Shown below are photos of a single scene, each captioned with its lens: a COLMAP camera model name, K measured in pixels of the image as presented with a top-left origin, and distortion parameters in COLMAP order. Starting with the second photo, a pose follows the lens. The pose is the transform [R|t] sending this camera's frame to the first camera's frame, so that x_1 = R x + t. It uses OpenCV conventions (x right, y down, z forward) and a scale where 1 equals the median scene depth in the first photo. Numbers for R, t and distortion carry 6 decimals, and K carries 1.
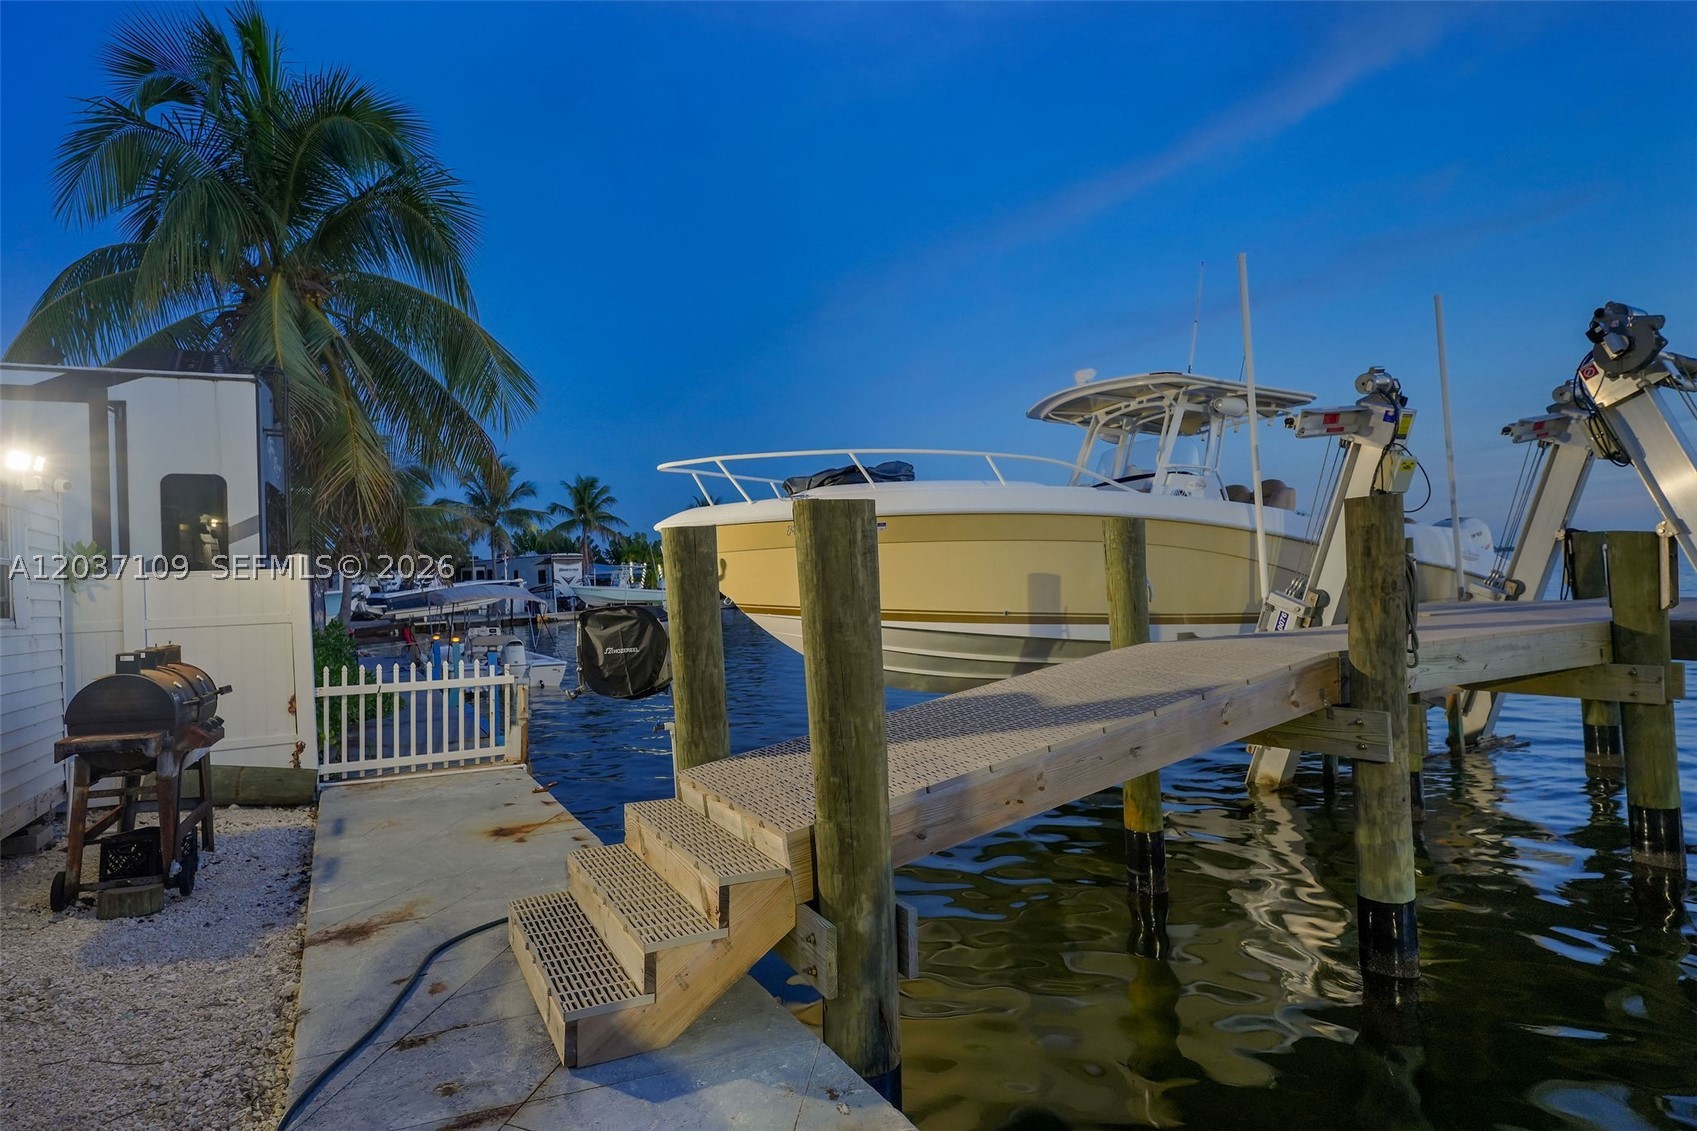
lens RADIAL K [[932.1, 0, 848.9], [0, 932.1, 567.8], [0, 0, 1]] dist [-0.004709, 0.001705]
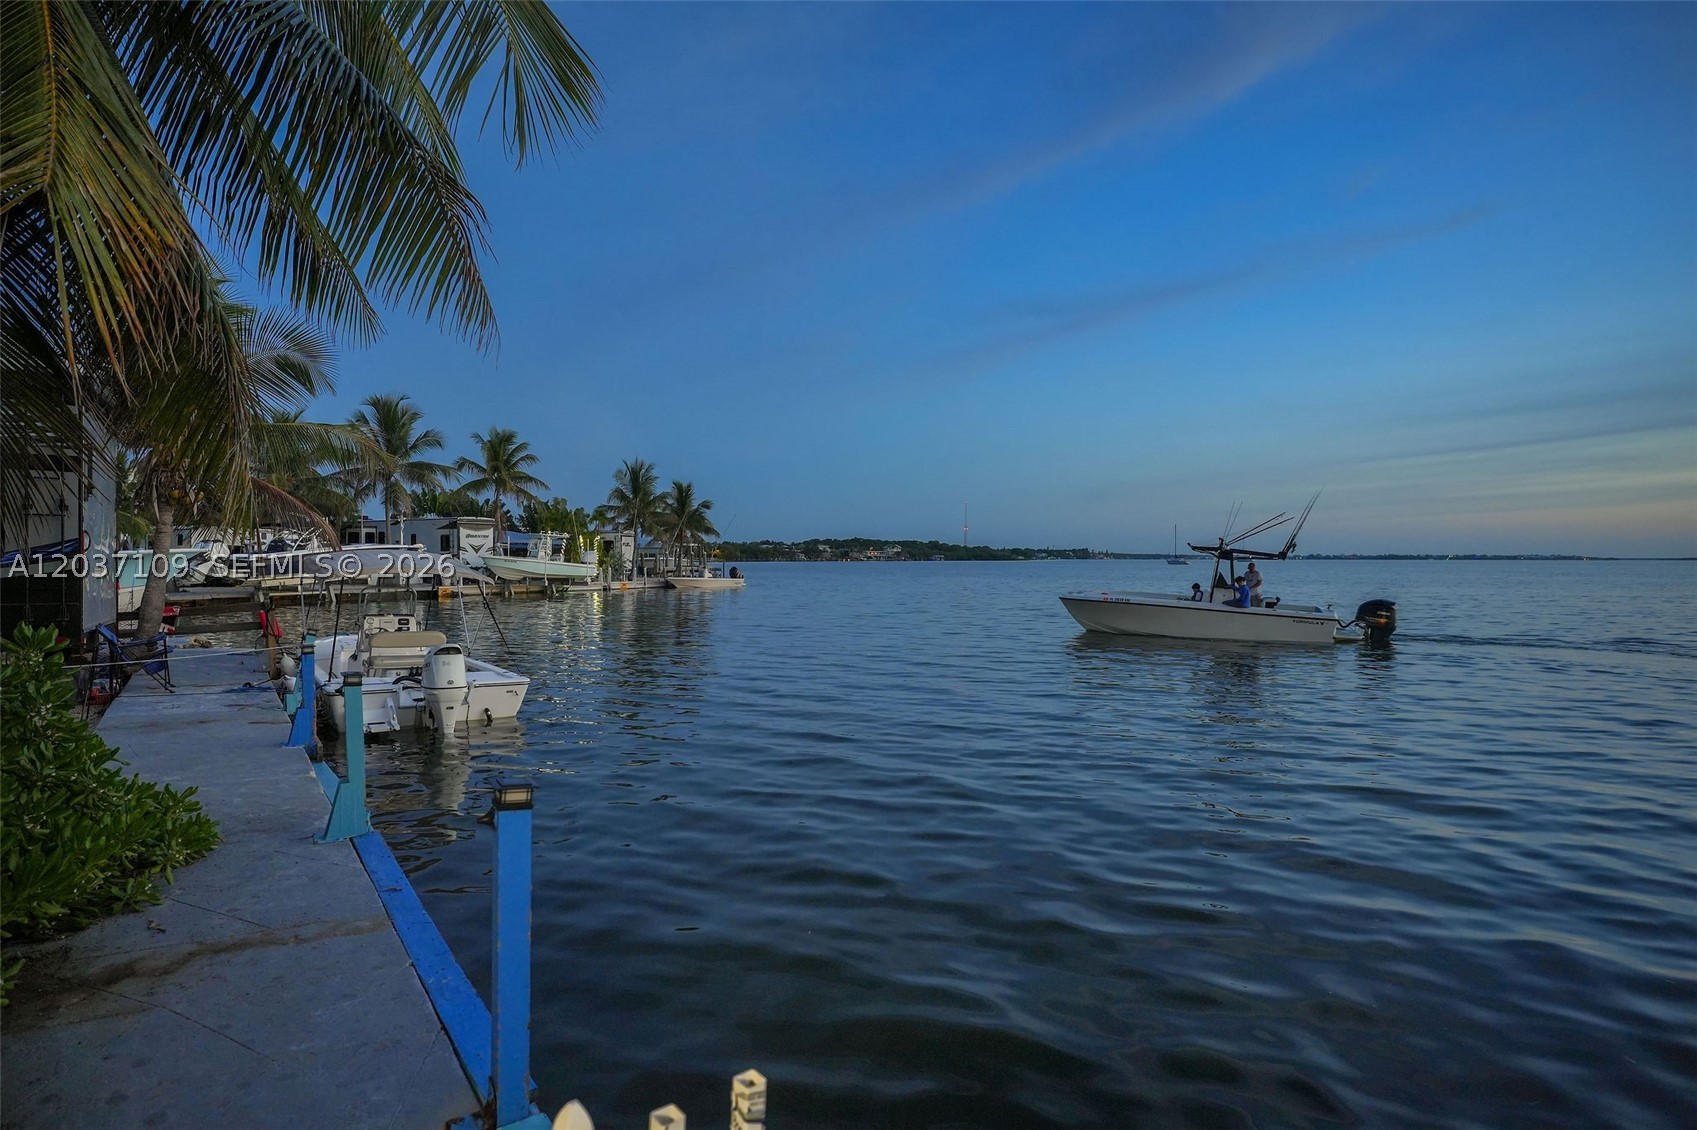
lens RADIAL K [[932.1, 0, 846.2], [0, 932.1, 566.5], [0, 0, 1]] dist [-0.004709, 0.001705]
pose [[0.994034, 0.041751, 0.100763, -0.047599], [-0.043486, 0.998940, 0.015083, 0.002308], [-0.100027, -0.019374, 0.994796, 0.108965]]
